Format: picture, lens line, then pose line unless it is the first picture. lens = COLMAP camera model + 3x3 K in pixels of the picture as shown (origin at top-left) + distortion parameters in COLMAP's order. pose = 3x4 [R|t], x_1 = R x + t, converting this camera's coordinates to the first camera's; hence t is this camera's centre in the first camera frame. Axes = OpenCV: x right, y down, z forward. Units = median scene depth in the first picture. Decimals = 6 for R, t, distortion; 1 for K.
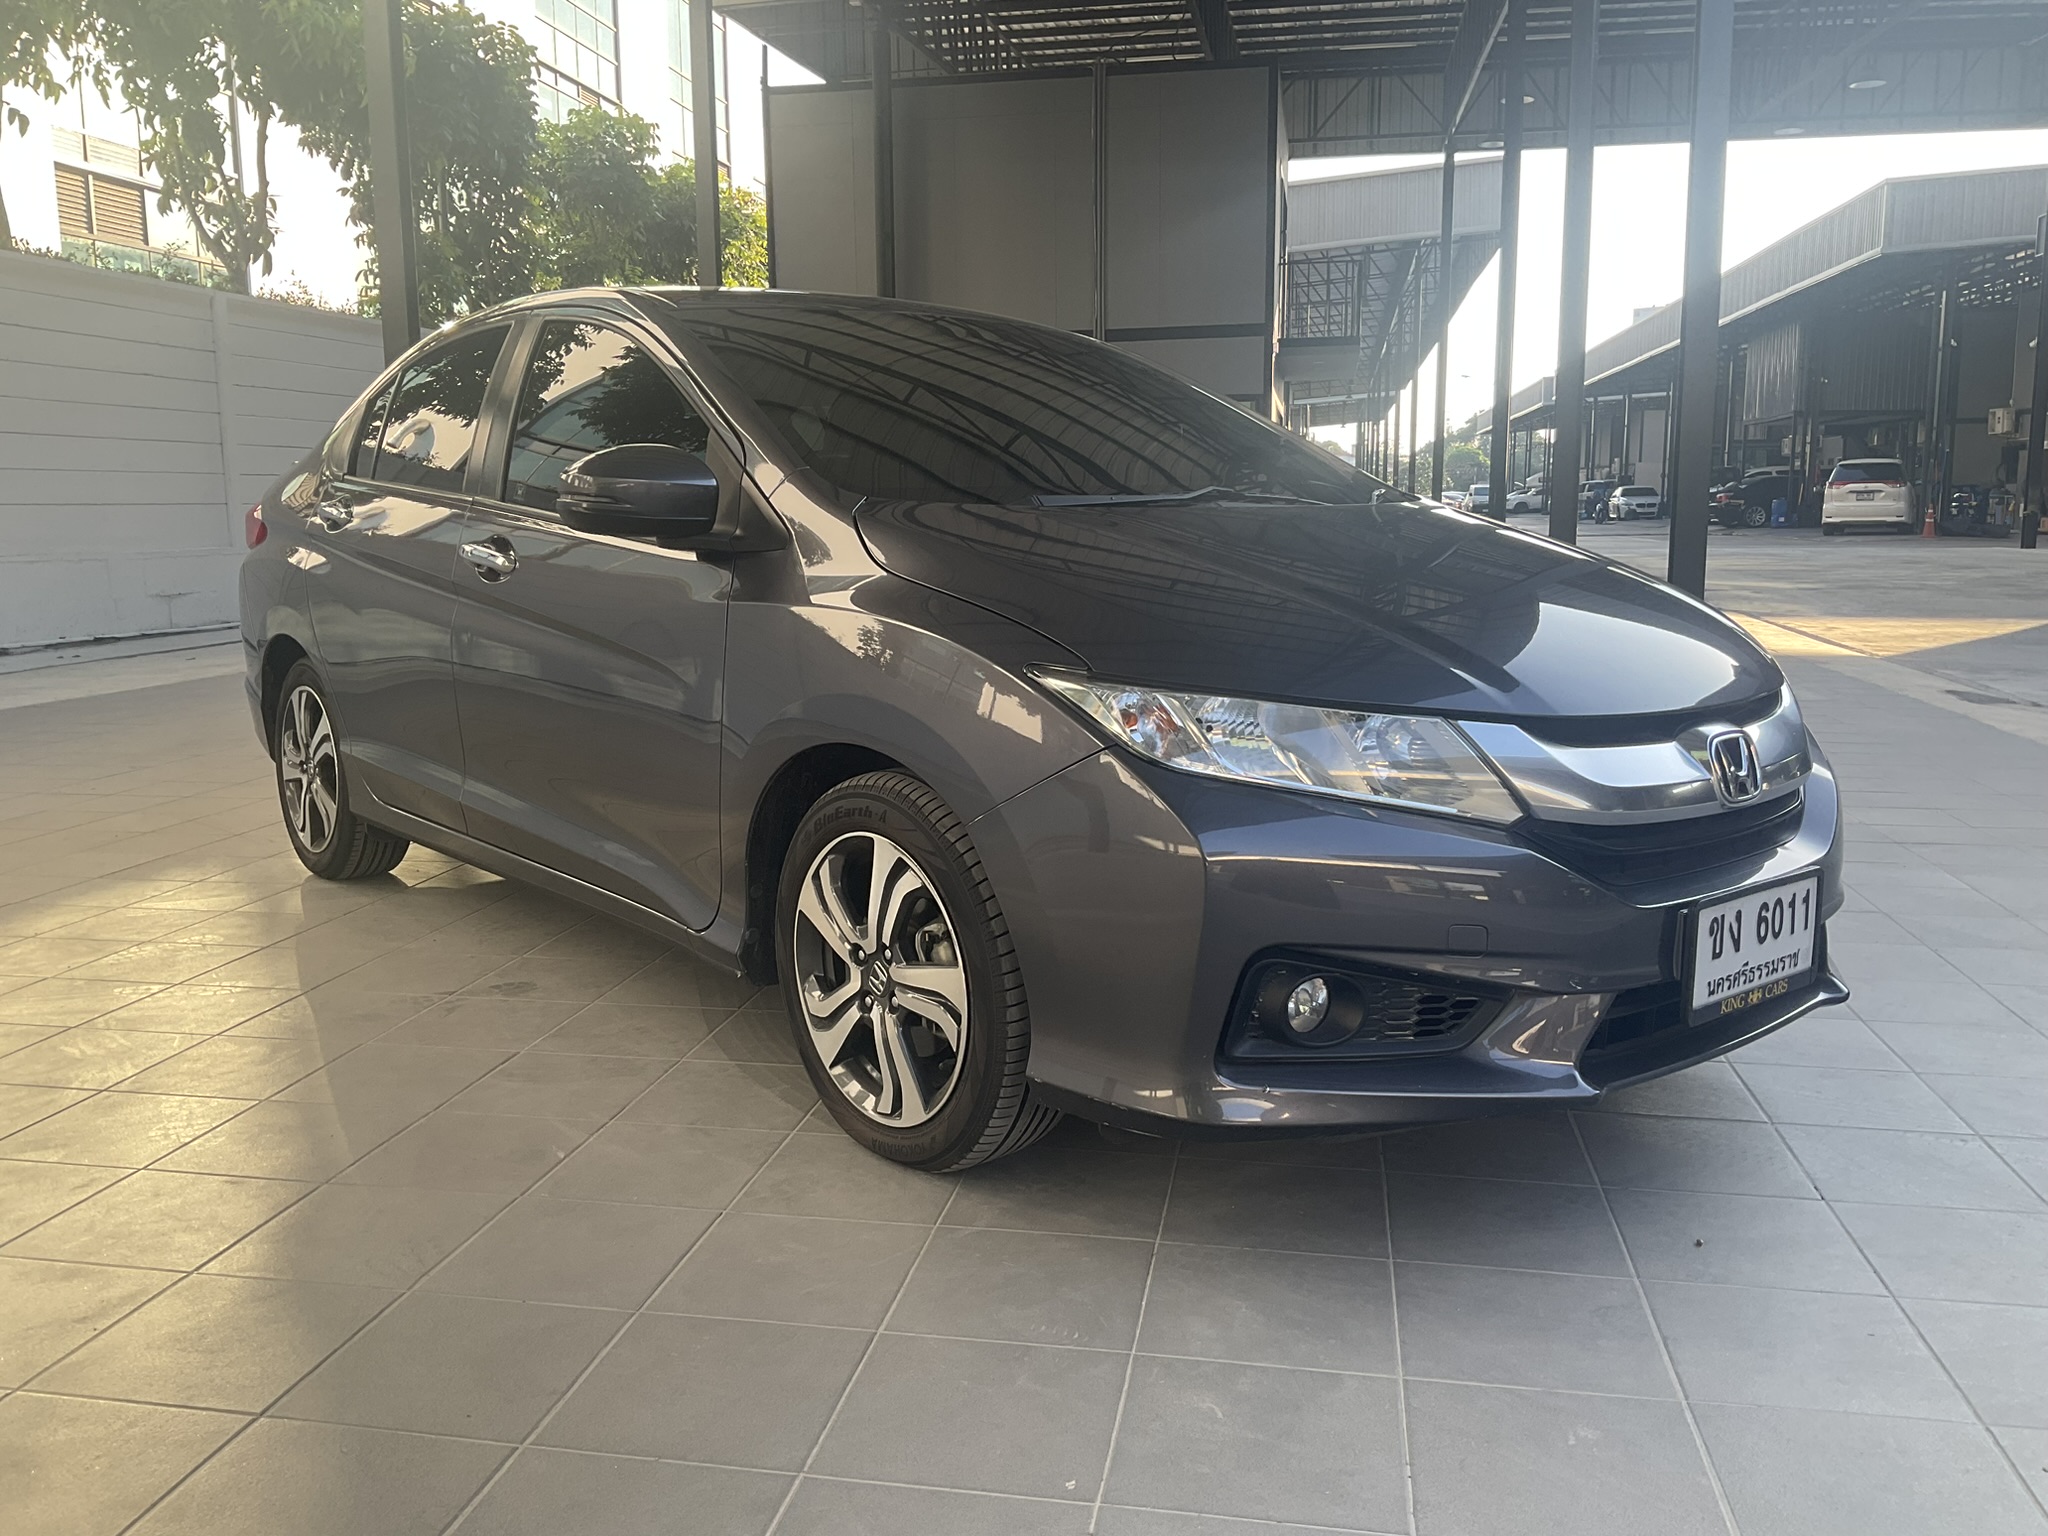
lens RADIAL K [[1710.3, 0, 1010.5], [0, 1710.3, 785.0], [0, 0, 1]] dist [0.060779, -0.099792]
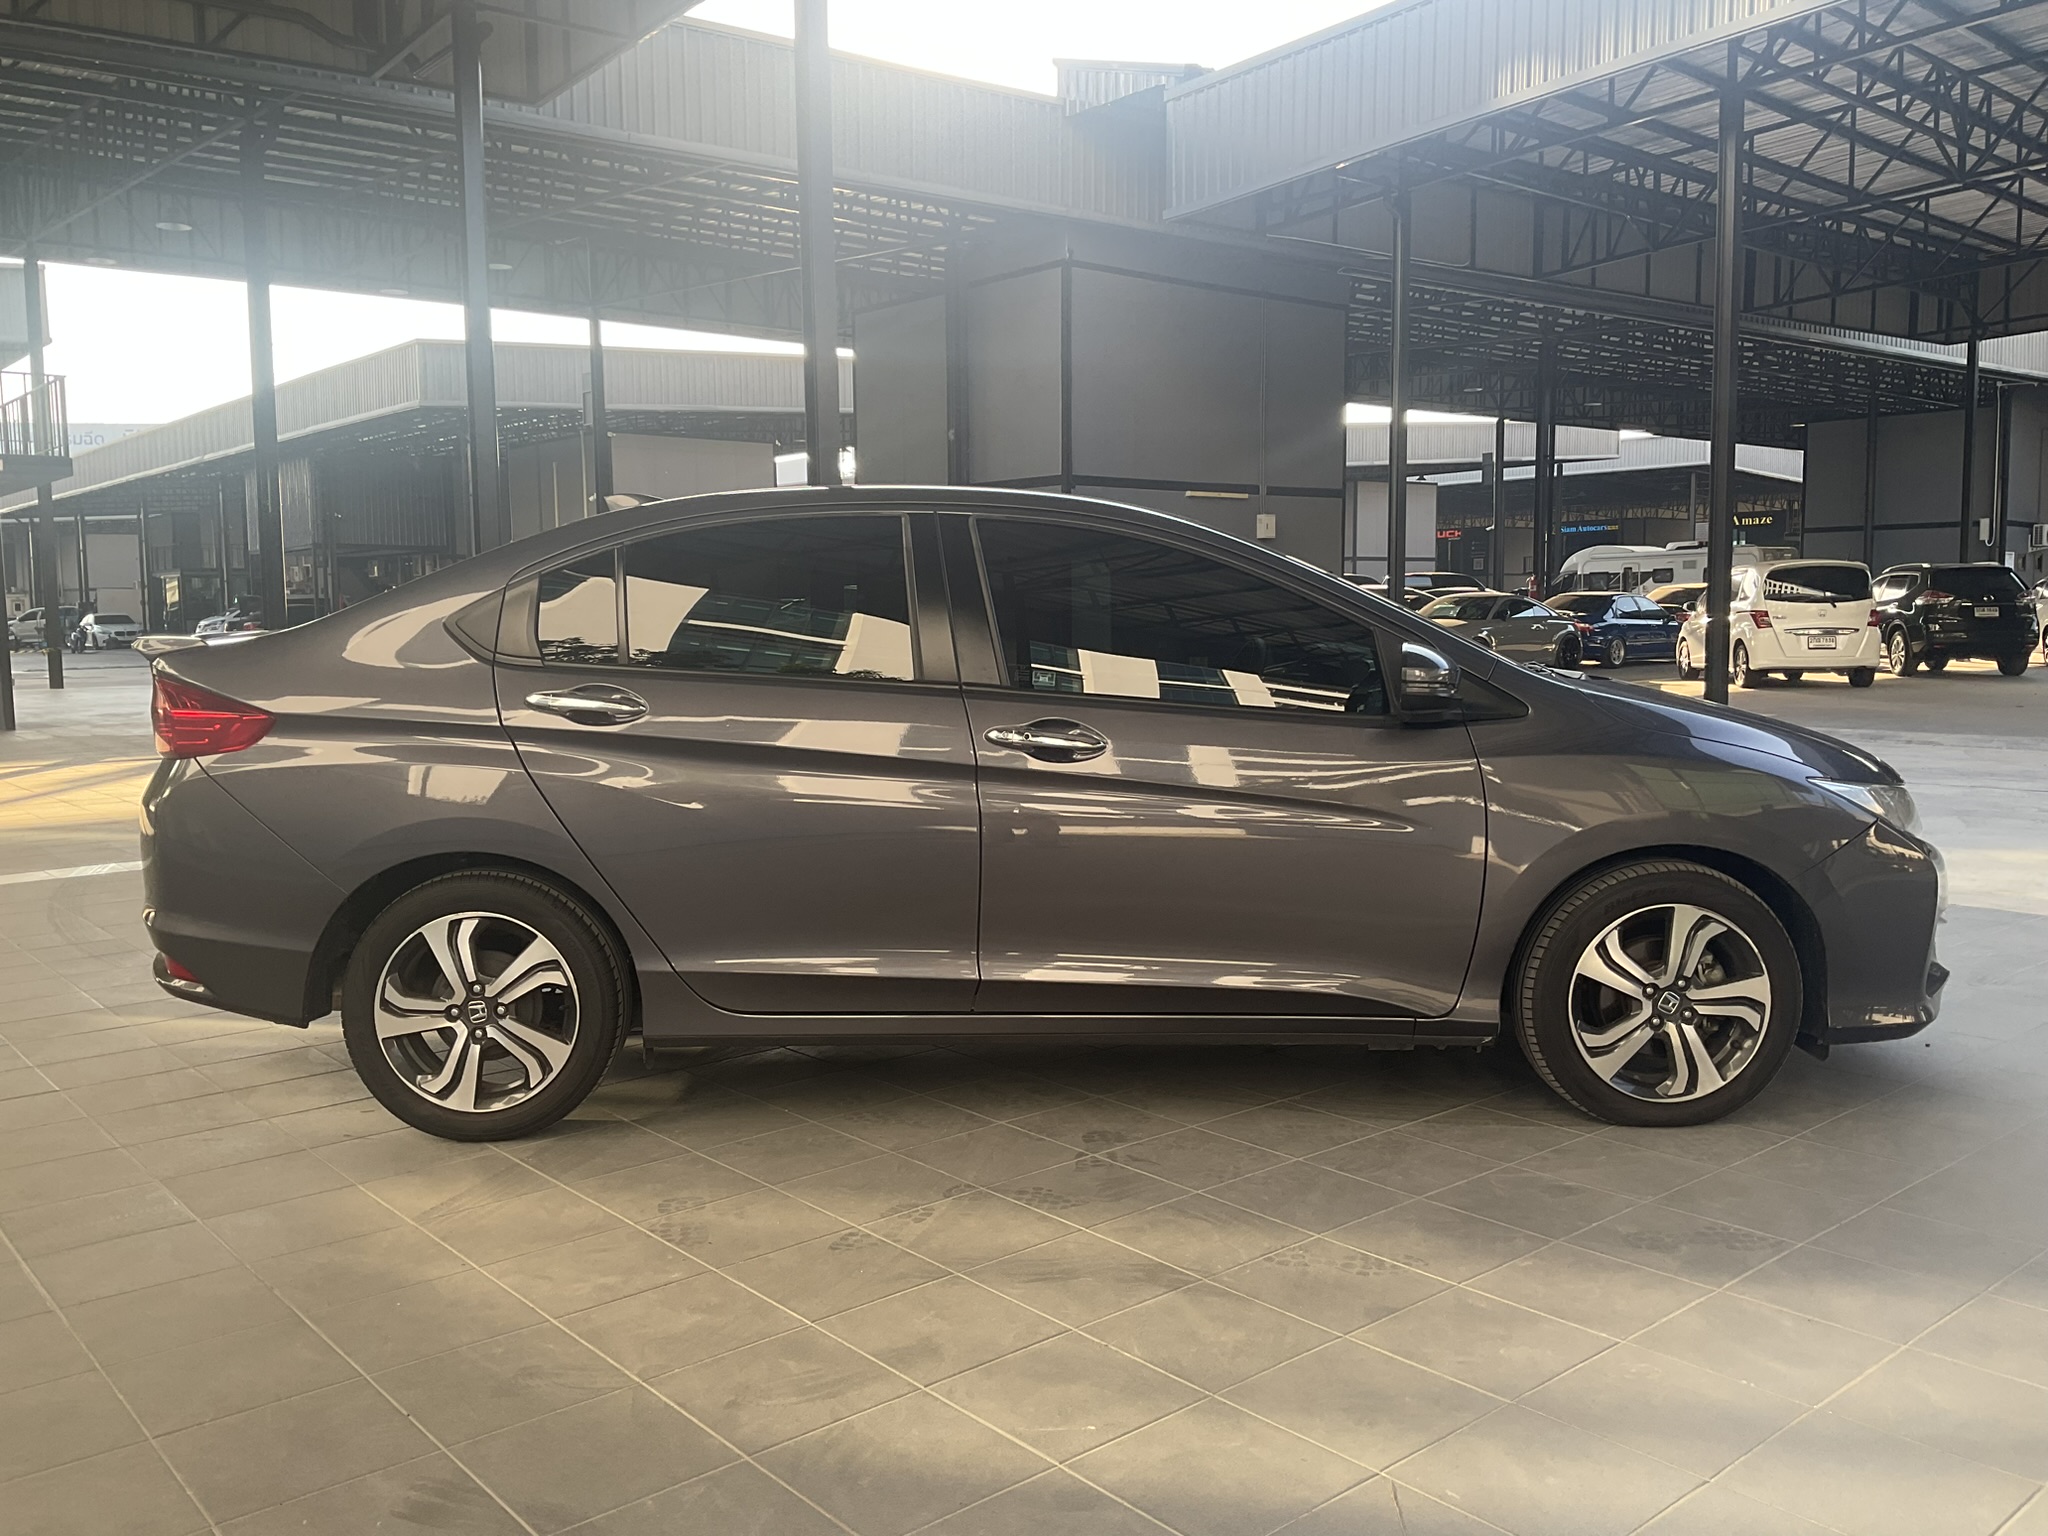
lens RADIAL K [[1710.3, 0, 1010.5], [0, 1710.3, 785.0], [0, 0, 1]] dist [0.060779, -0.099792]
pose [[0.640189, -0.082021, 0.763827, -1.133095], [0.135441, 0.990760, -0.007129, -0.100803], [-0.756184, 0.108017, 0.645382, 0.331319]]
